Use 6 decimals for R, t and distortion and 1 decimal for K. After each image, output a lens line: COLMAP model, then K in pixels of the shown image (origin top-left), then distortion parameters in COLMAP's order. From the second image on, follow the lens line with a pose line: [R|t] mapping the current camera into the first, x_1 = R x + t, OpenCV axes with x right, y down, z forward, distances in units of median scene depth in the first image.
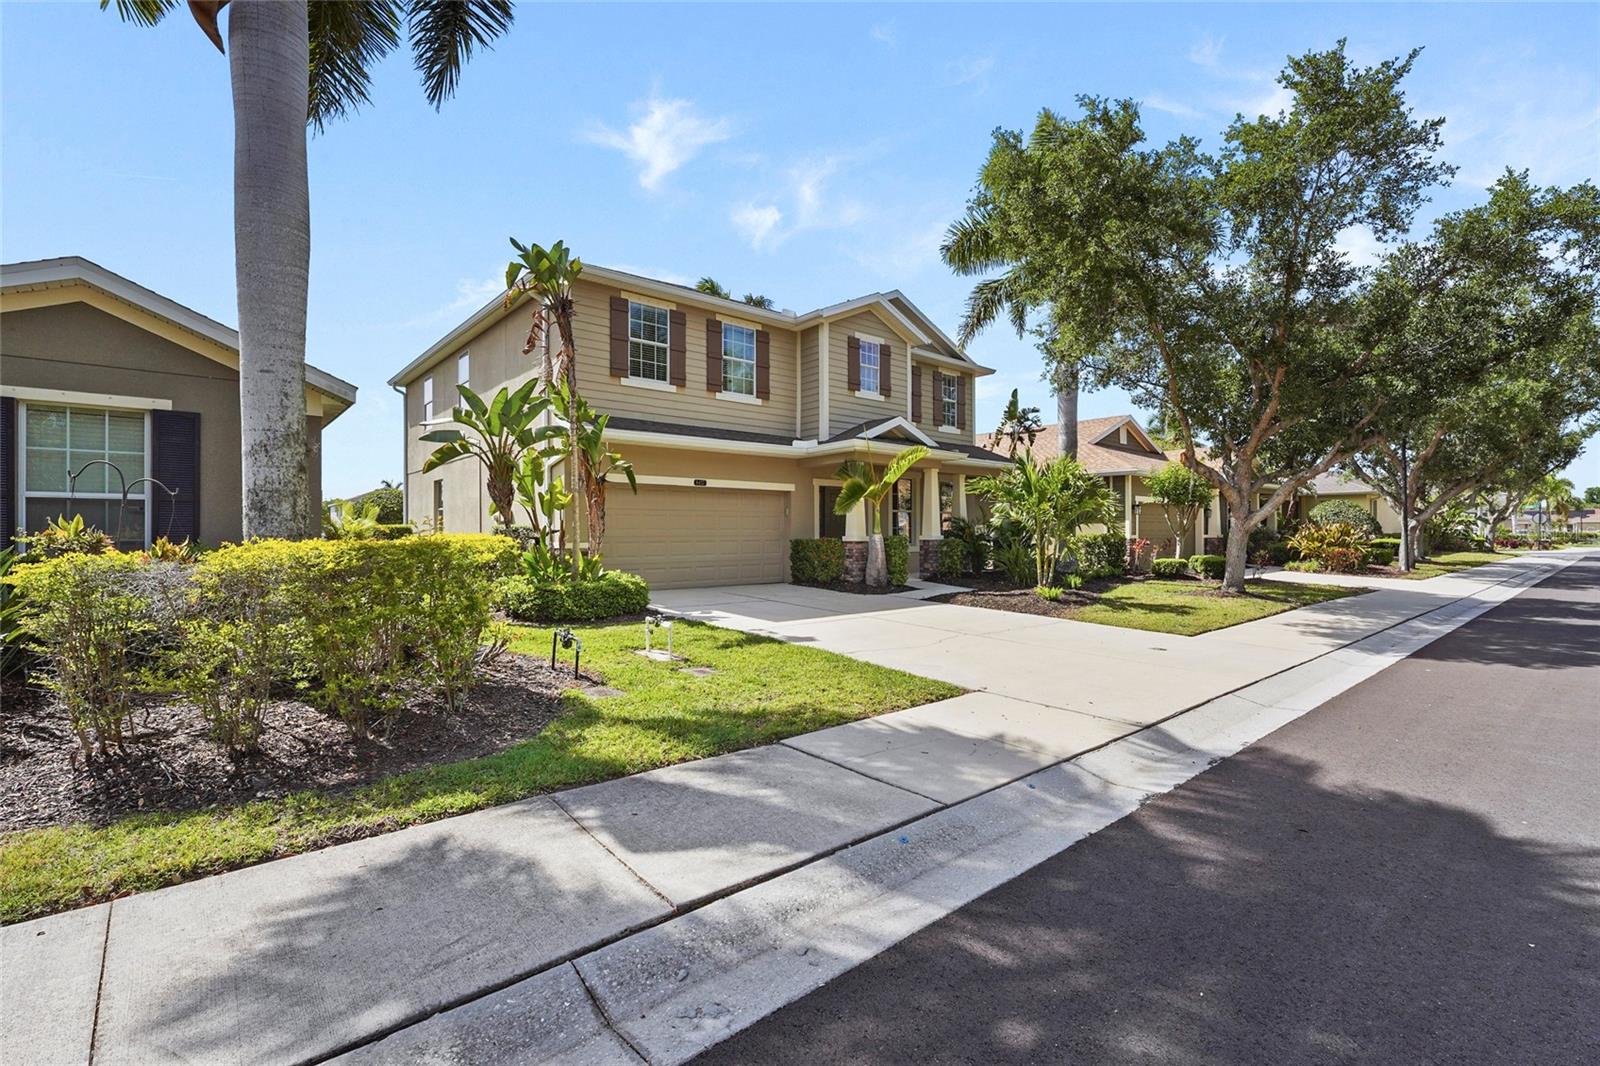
lens RADIAL K [[713.9, 0, 804.0], [0, 713.9, 528.3], [0, 0, 1]] dist [-0.001100, -0.000281]
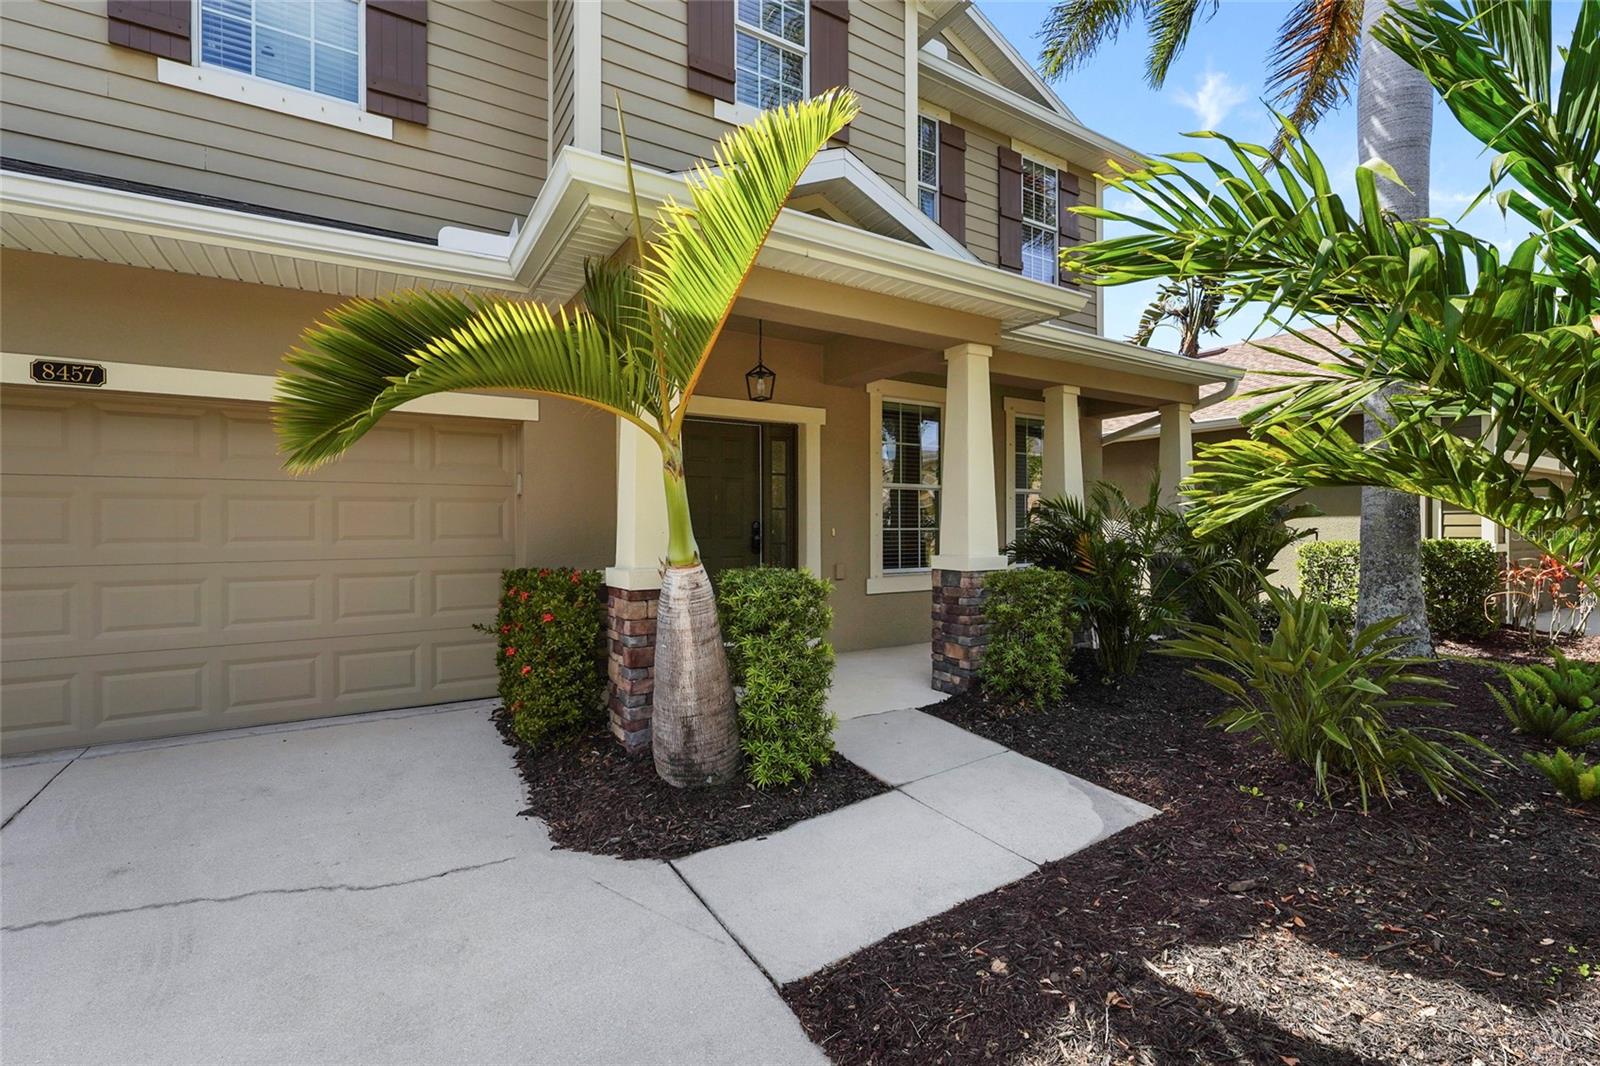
lens RADIAL K [[713.9, 0, 804.0], [0, 713.9, 528.3], [0, 0, 1]] dist [-0.001100, -0.000281]
pose [[0.990510, -0.005223, -0.137343, 0.153729], [0.005958, 0.999970, 0.004942, -0.003829], [0.137313, -0.005713, 0.990511, 0.693478]]
